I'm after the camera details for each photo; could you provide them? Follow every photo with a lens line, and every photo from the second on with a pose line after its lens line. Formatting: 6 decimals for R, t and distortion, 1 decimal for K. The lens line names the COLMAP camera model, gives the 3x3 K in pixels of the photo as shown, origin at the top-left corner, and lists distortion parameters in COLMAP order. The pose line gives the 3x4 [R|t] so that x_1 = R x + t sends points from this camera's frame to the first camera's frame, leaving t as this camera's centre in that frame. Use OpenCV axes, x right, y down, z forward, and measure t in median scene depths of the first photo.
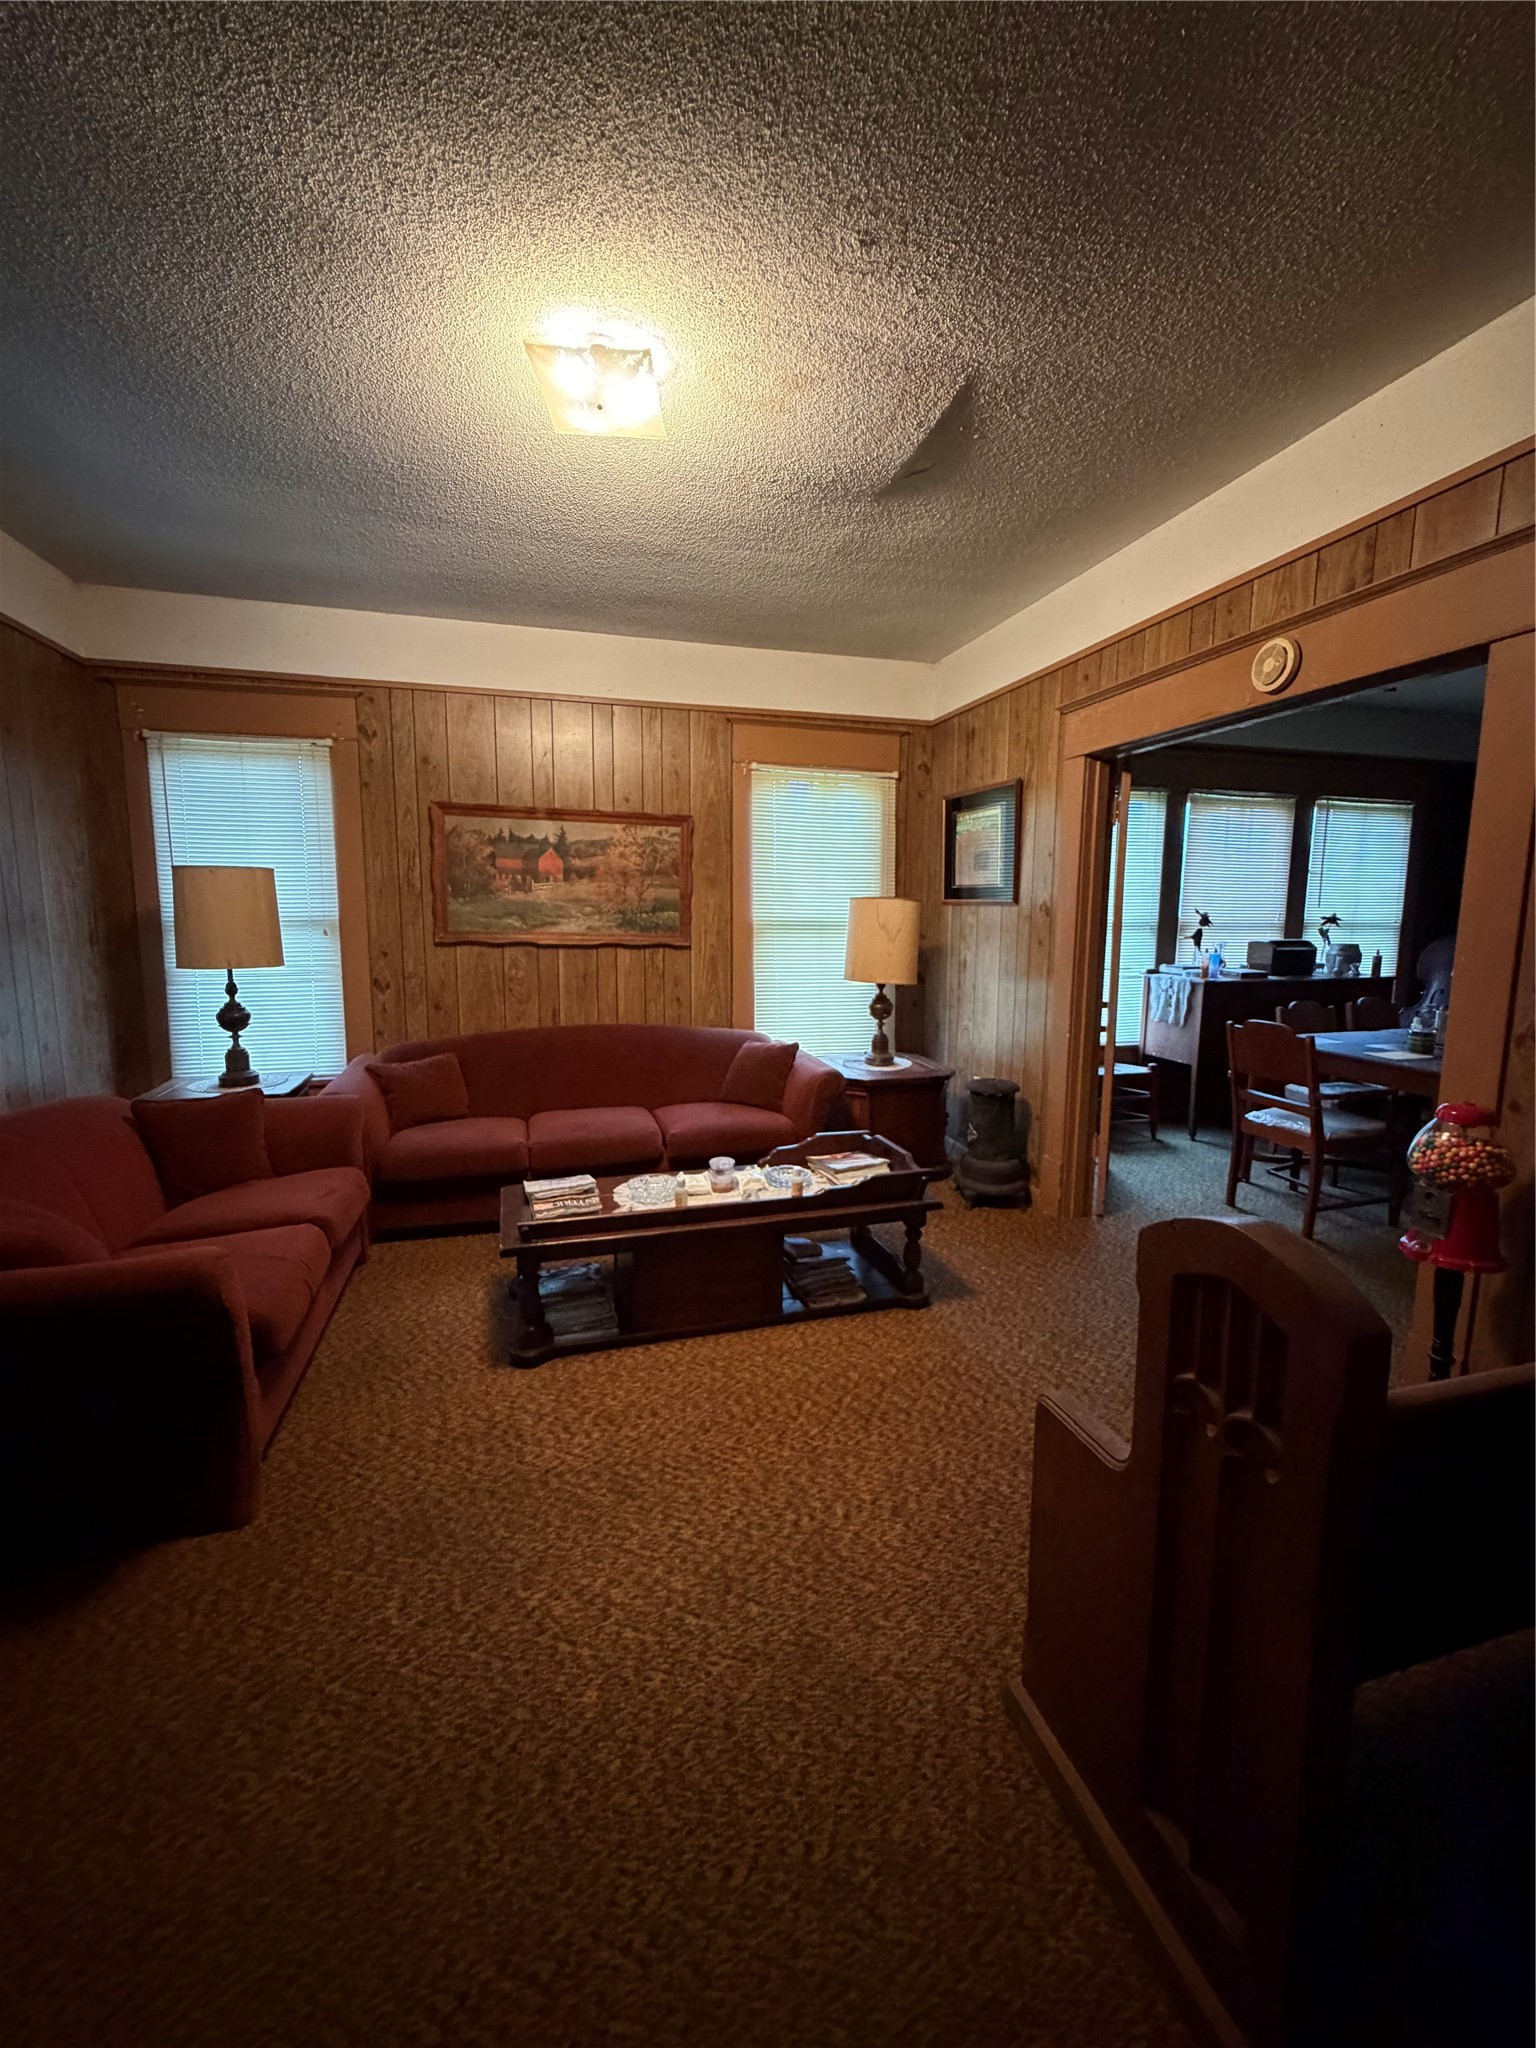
lens RADIAL K [[812.1, 0, 764.9], [0, 812.1, 1018.9], [0, 0, 1]] dist [-0.002471, 0.000183]
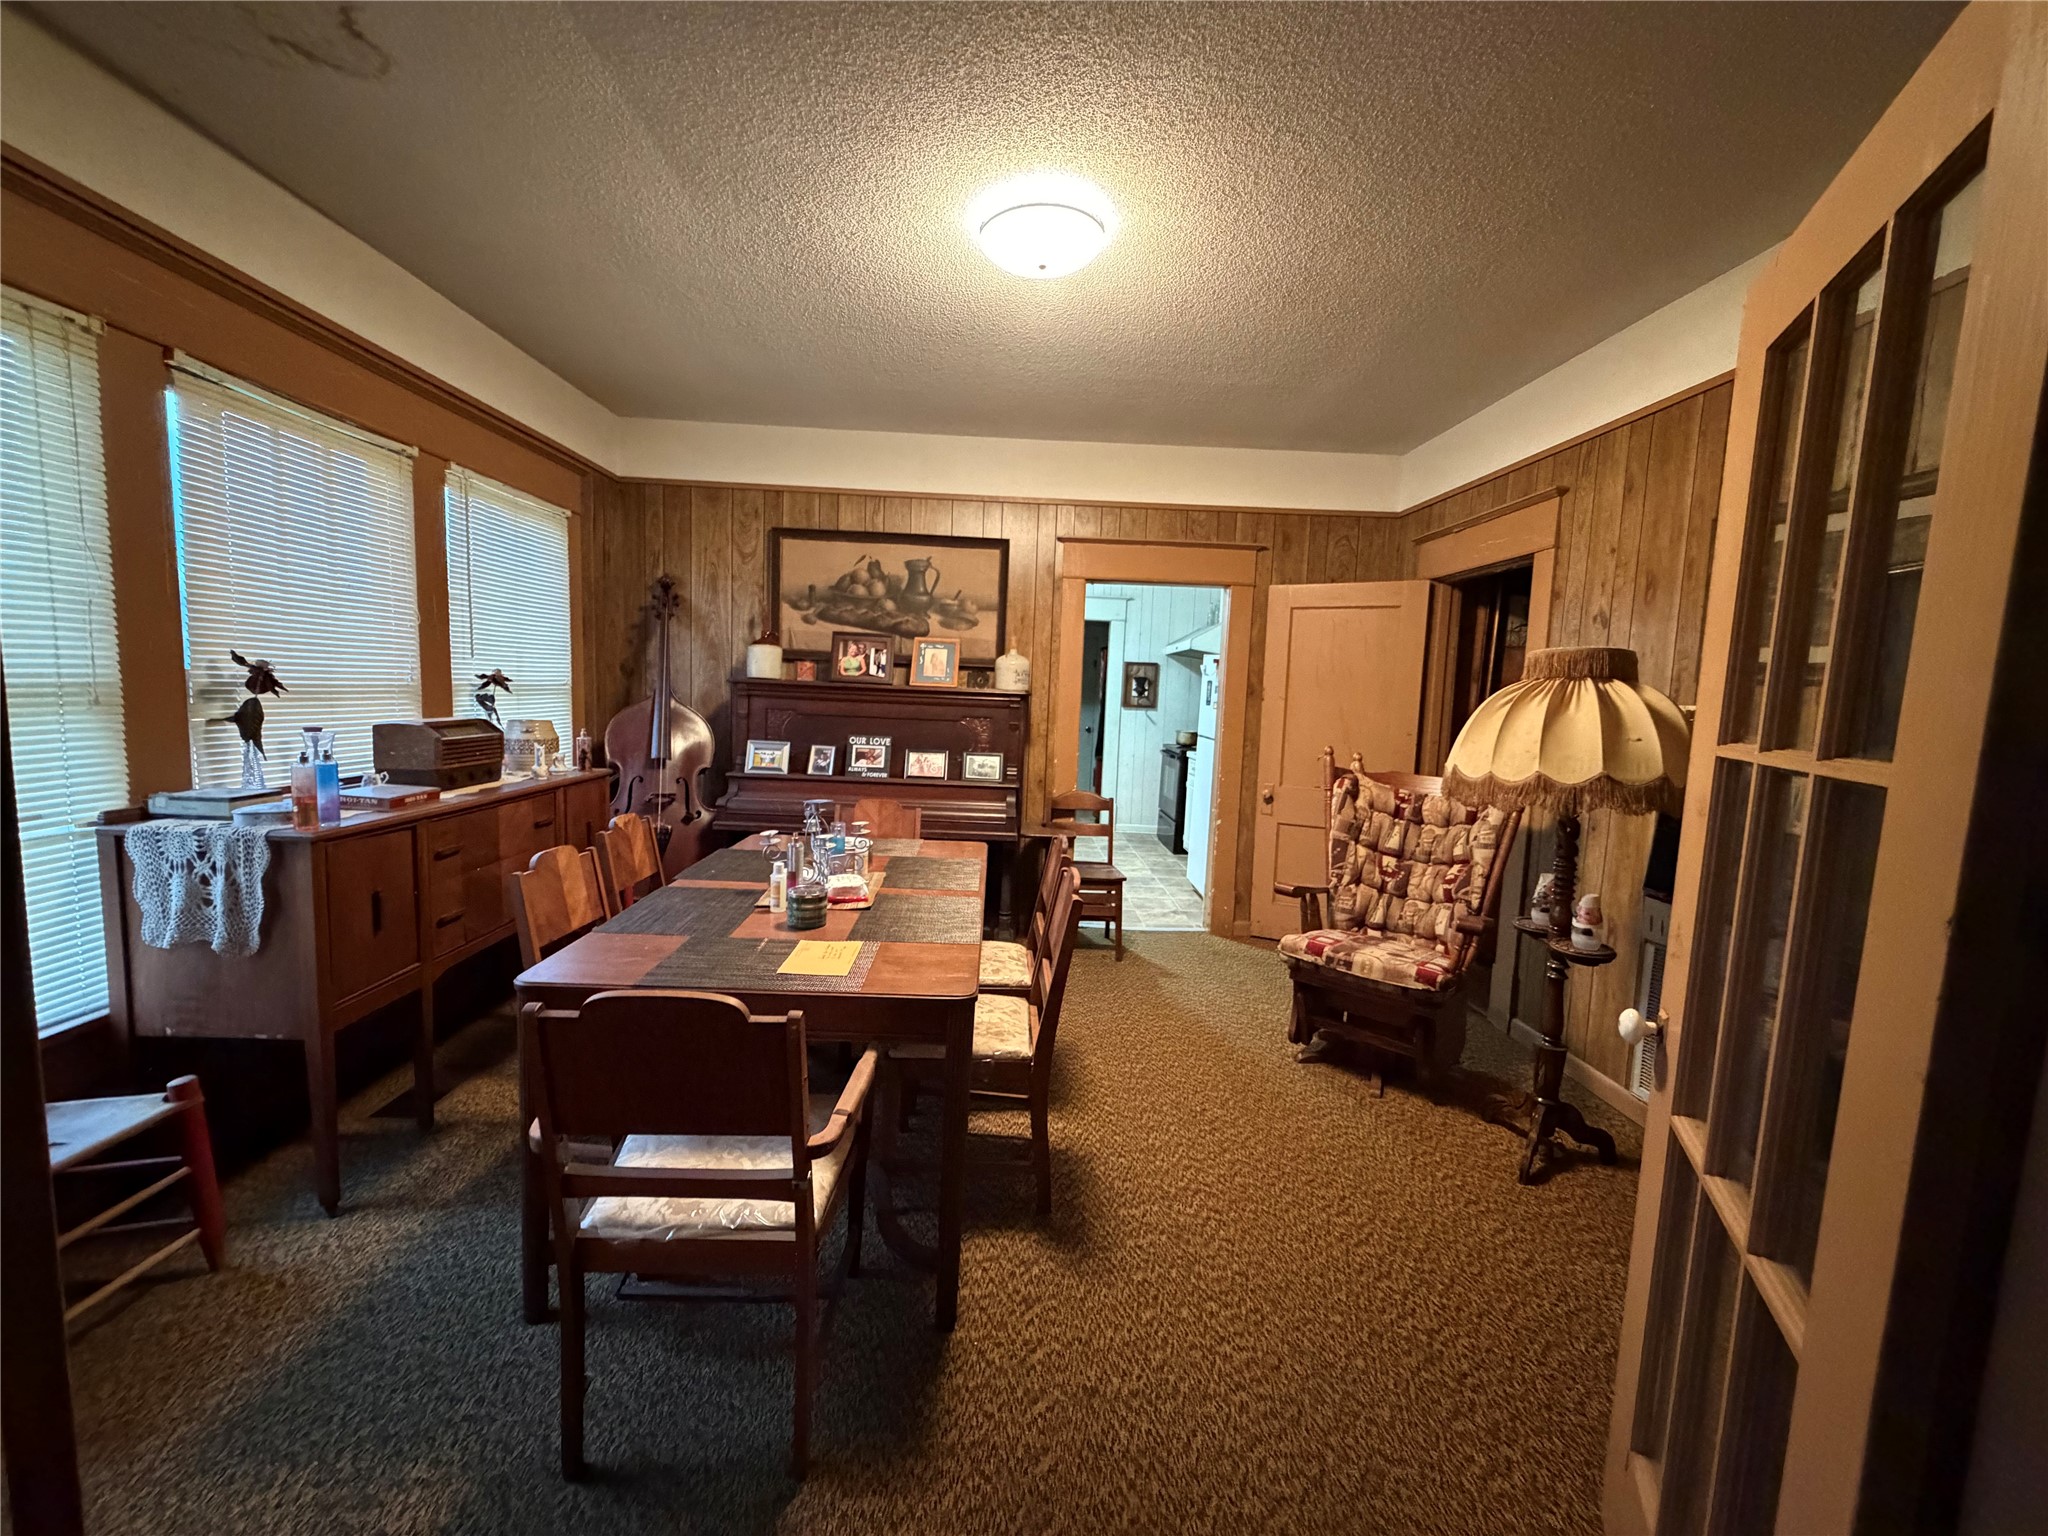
lens RADIAL K [[812.1, 0, 1021.0], [0, 812.1, 773.8], [0, 0, 1]] dist [-0.002471, 0.000183]
pose [[0.246275, -0.097750, 0.964258, 0.512382], [0.092994, 0.992694, 0.076881, -0.154484], [-0.964728, 0.070736, 0.253566, 1.169199]]
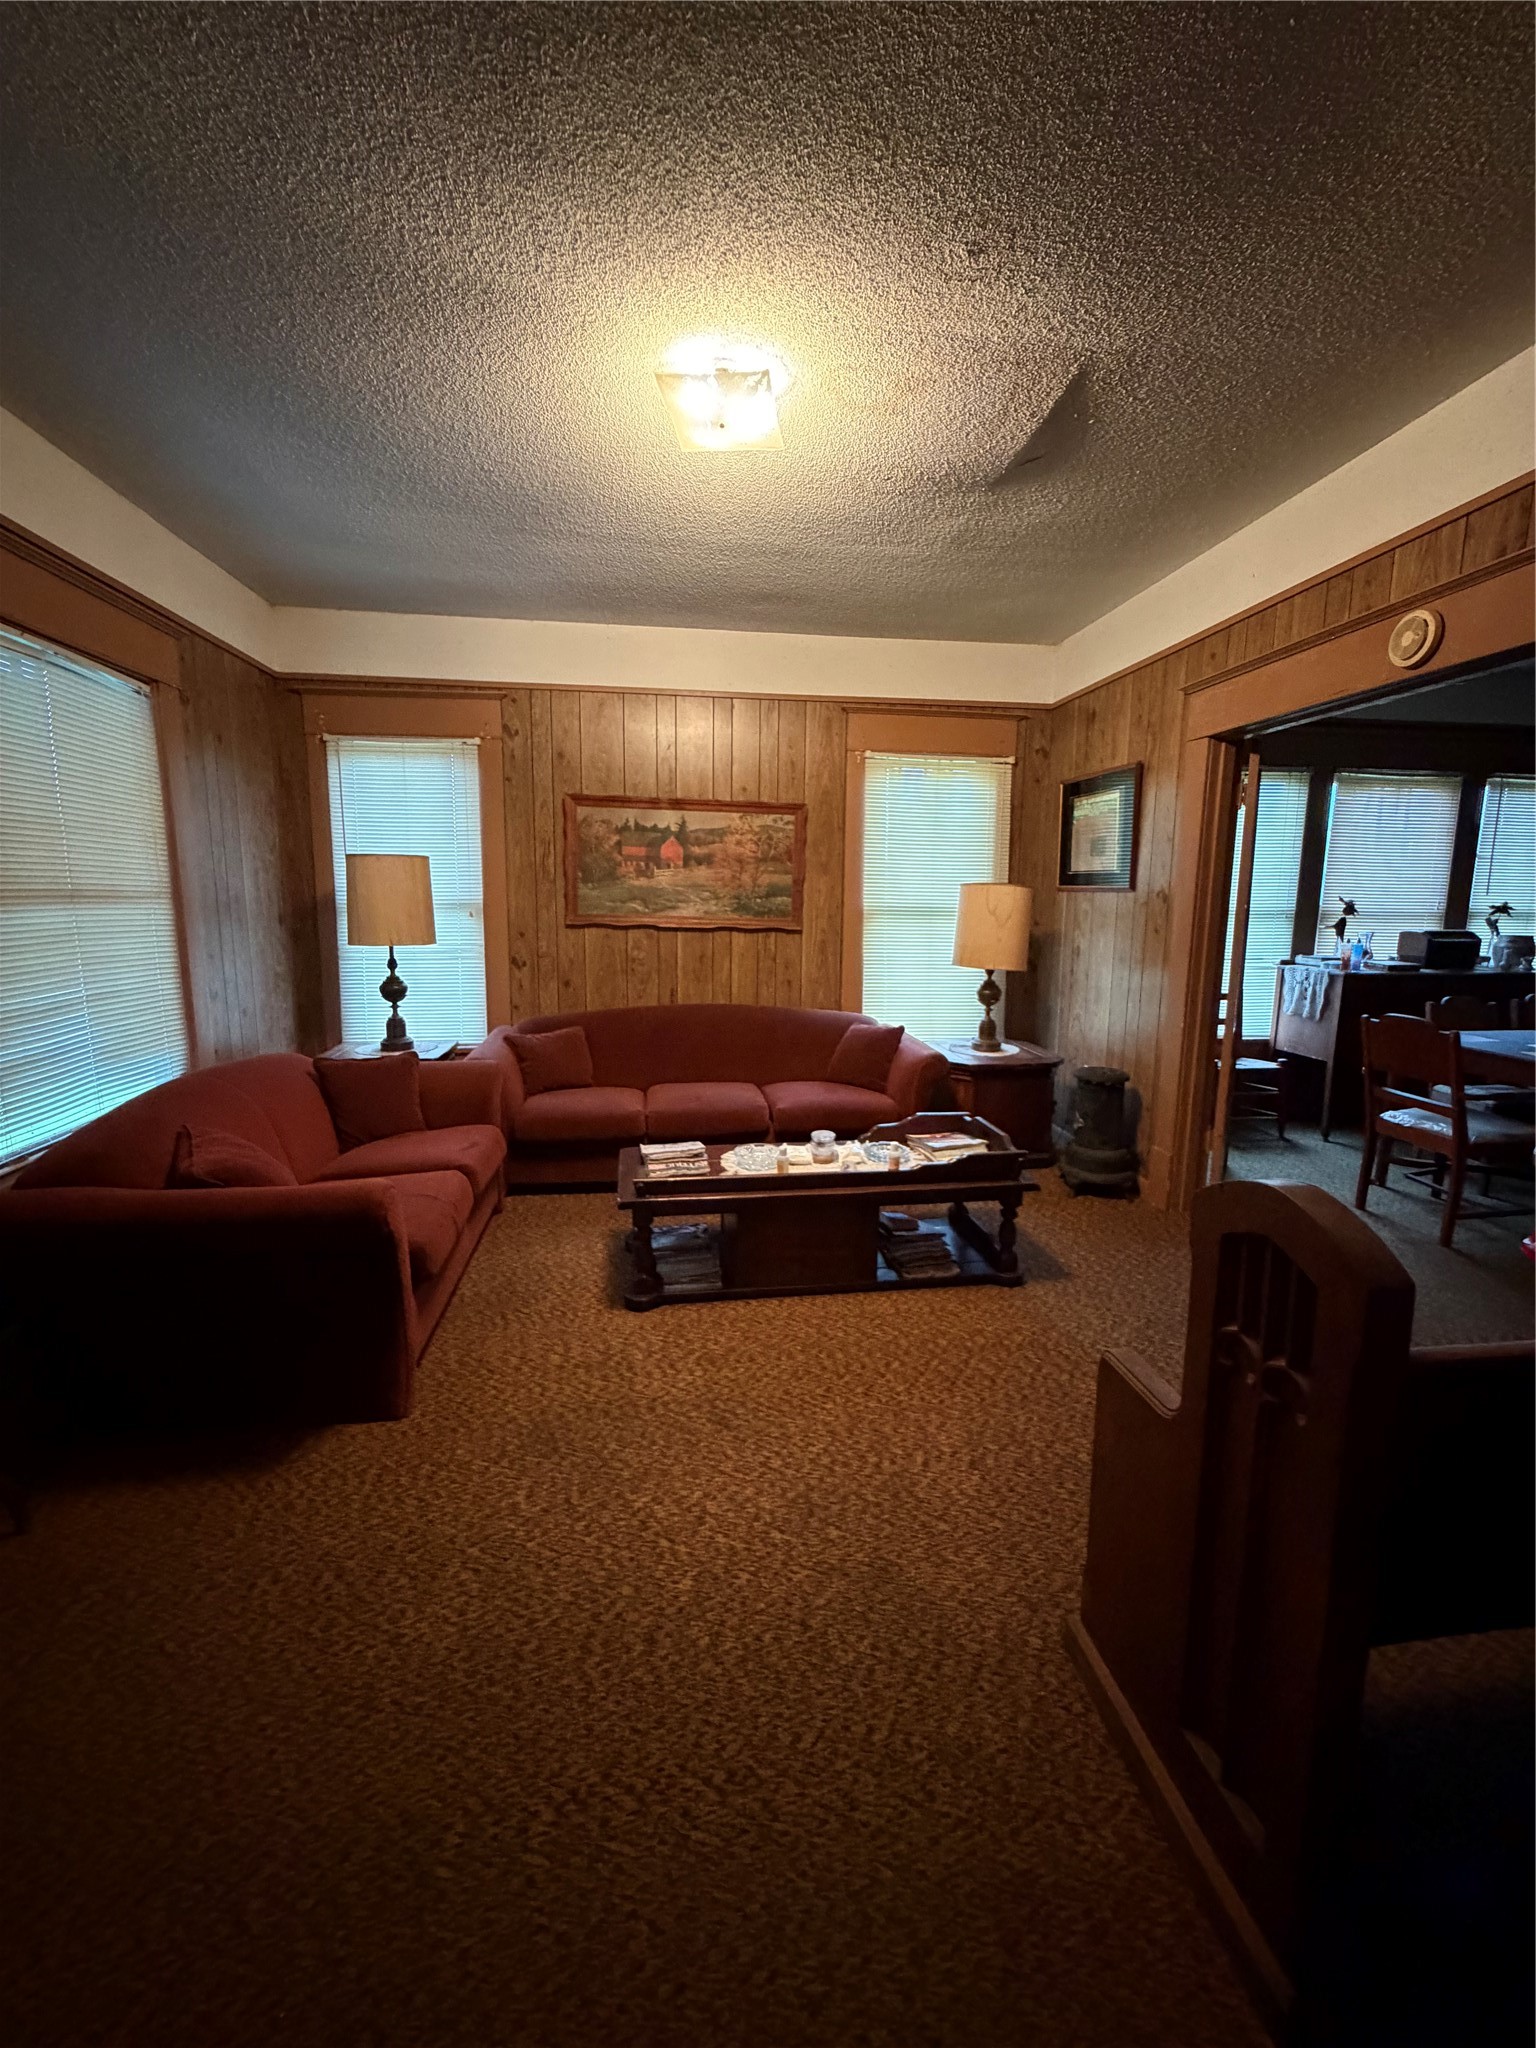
lens RADIAL K [[812.1, 0, 764.9], [0, 812.1, 1018.9], [0, 0, 1]] dist [-0.002471, 0.000183]
pose [[0.989470, 0.025098, -0.142549, 0.023272], [-0.022870, 0.999590, 0.017247, 0.012046], [0.142923, -0.013805, 0.989638, -0.061642]]
